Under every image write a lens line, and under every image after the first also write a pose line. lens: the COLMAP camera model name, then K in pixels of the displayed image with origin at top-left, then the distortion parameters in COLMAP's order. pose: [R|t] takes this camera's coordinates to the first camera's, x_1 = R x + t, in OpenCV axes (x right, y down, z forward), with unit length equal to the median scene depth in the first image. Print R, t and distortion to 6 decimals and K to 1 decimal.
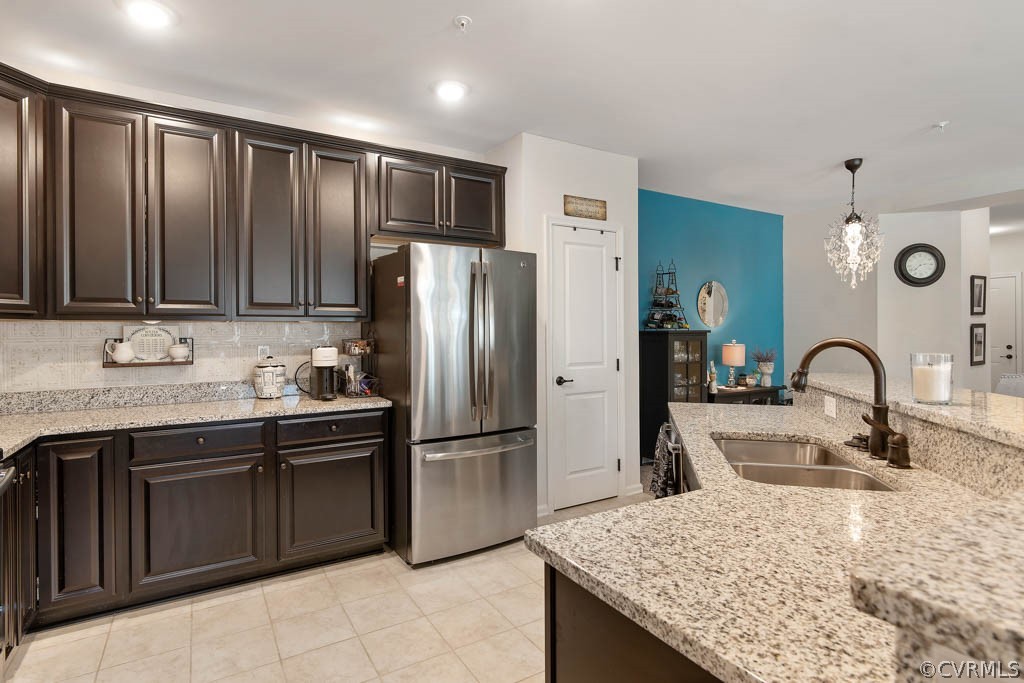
lens RADIAL K [[527.8, 0, 509.3], [0, 527.8, 339.6], [0, 0, 1]] dist [-0.000523, 0.001712]
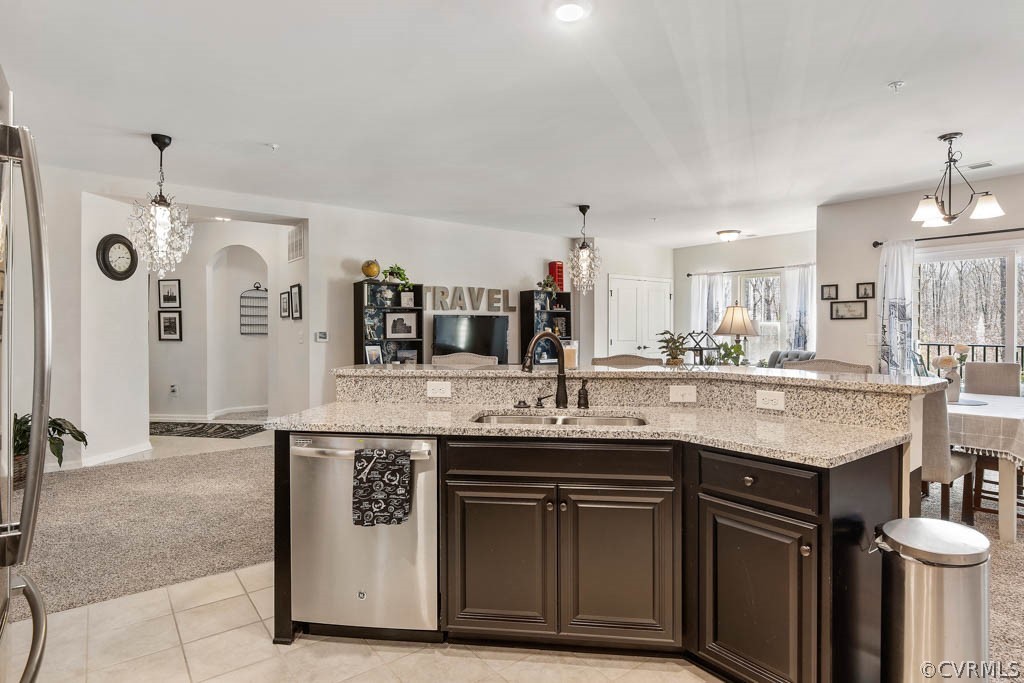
lens RADIAL K [[550.7, 0, 520.2], [0, 550.7, 336.2], [0, 0, 1]] dist [0.002942, -0.002785]
pose [[-0.113268, -0.004656, 0.993554, -0.506548], [0.011251, 0.999919, 0.005968, 0.000687], [-0.993501, 0.011854, -0.113206, 0.753629]]
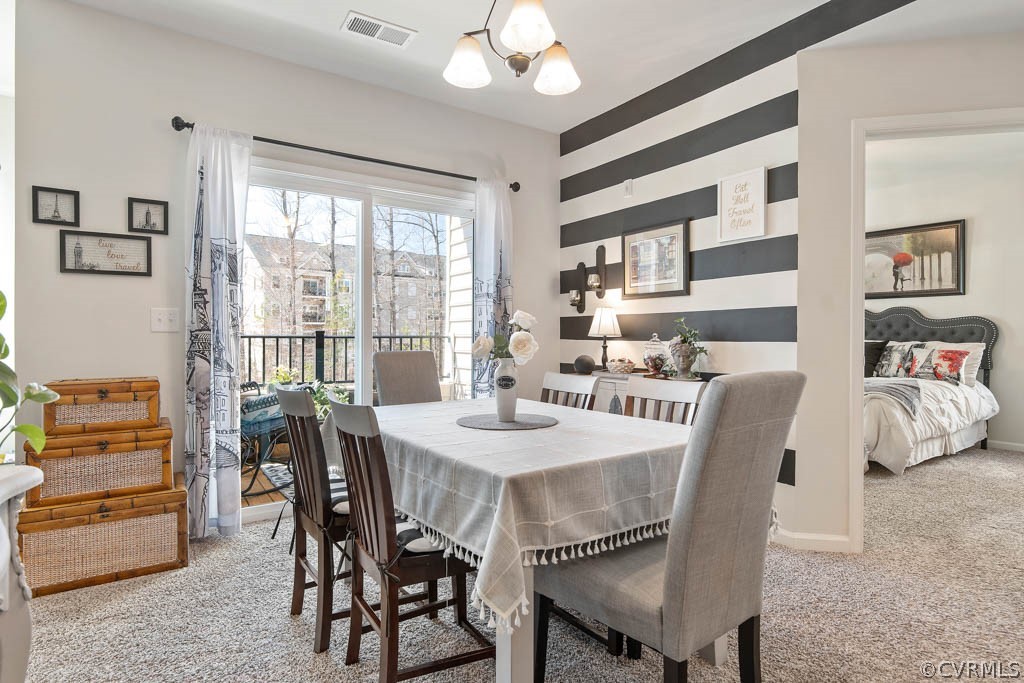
lens RADIAL K [[550.7, 0, 510.8], [0, 550.7, 337.3], [0, 0, 1]] dist [0.002942, -0.002785]
pose [[-0.999553, 0.005244, -0.029439, 0.784507], [0.004953, 0.999938, 0.009927, 0.065525], [0.029489, 0.009776, -0.999517, 0.235752]]
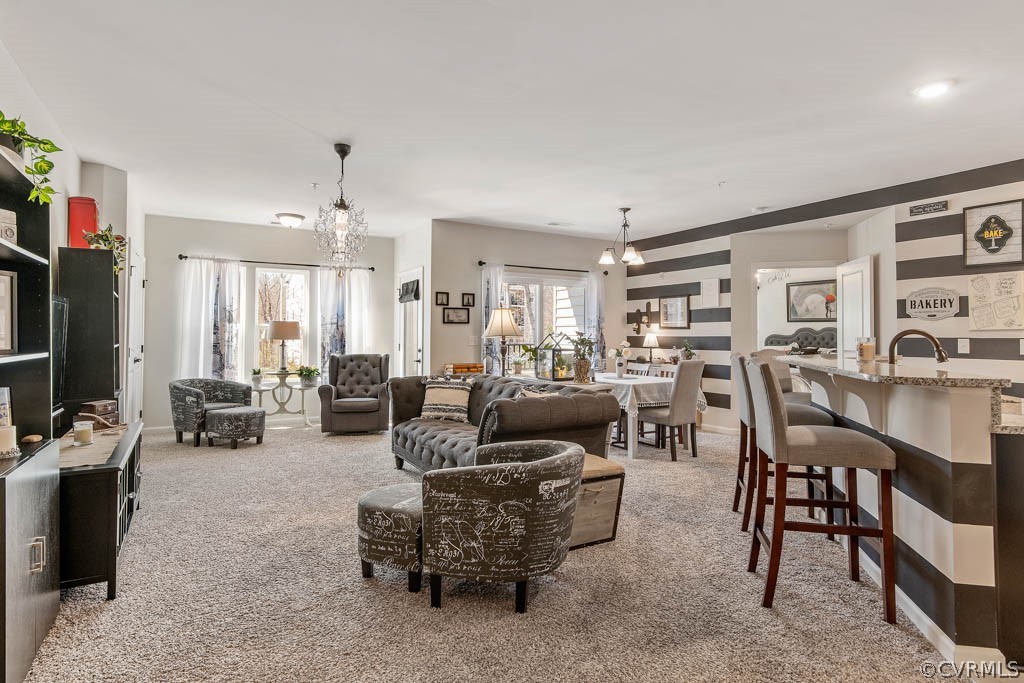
lens RADIAL K [[550.7, 0, 501.4], [0, 550.7, 322.5], [0, 0, 1]] dist [0.002942, -0.002785]
pose [[-0.998681, 0.004751, 0.051118, 1.125321], [0.003952, 0.999869, -0.015711, -0.002204], [-0.051186, -0.015488, -0.998569, 1.713445]]
